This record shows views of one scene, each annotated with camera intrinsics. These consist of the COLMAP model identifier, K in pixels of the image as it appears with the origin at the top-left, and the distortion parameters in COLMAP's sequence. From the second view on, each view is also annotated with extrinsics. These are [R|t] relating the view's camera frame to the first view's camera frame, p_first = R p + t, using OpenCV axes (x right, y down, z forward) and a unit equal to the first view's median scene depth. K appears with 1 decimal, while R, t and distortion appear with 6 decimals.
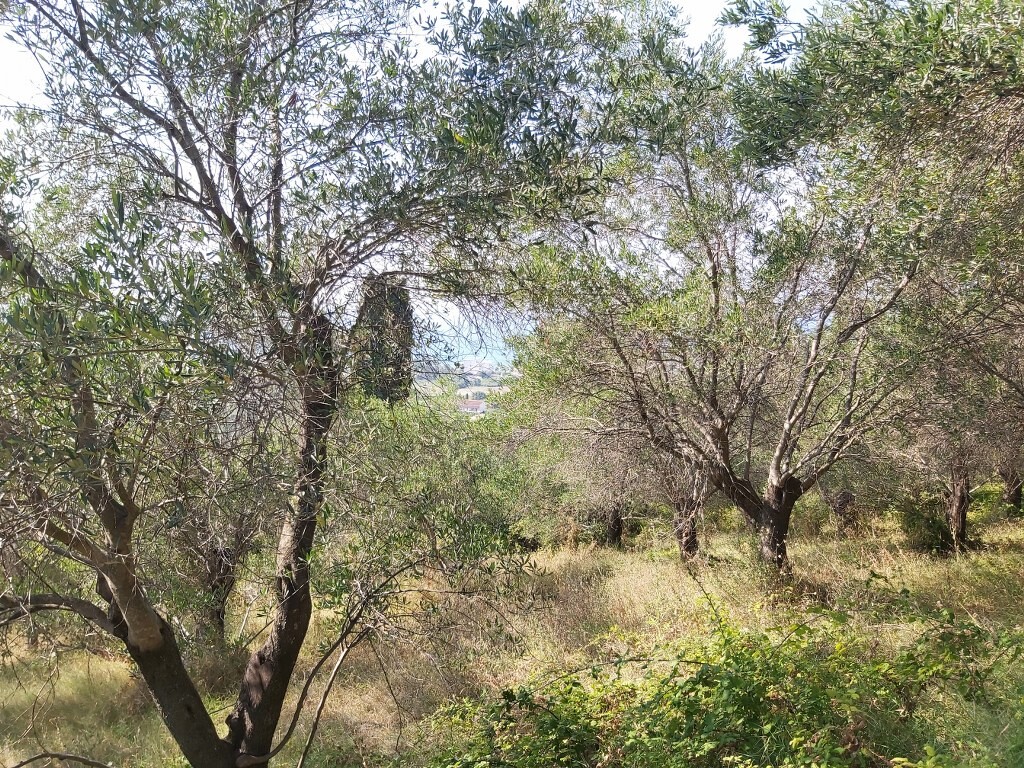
lens RADIAL K [[793.0, 0, 530.7], [0, 793.0, 383.8], [0, 0, 1]] dist [0.049482, -0.040072]
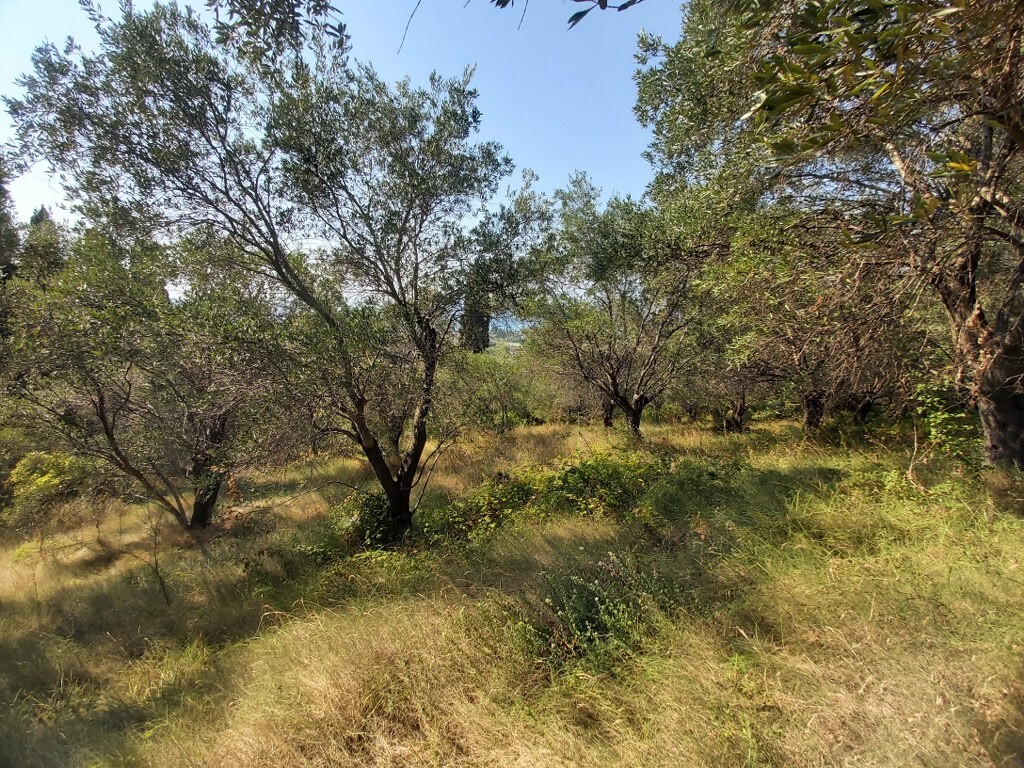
lens RADIAL K [[406.5, 0, 521.0], [0, 406.5, 373.2], [0, 0, 1]] dist [-0.000594, -0.003275]
pose [[0.995862, 0.033600, -0.084444, 0.086897], [-0.026677, 0.996291, 0.081812, -0.034063], [0.086879, -0.079220, 0.993064, -0.184427]]
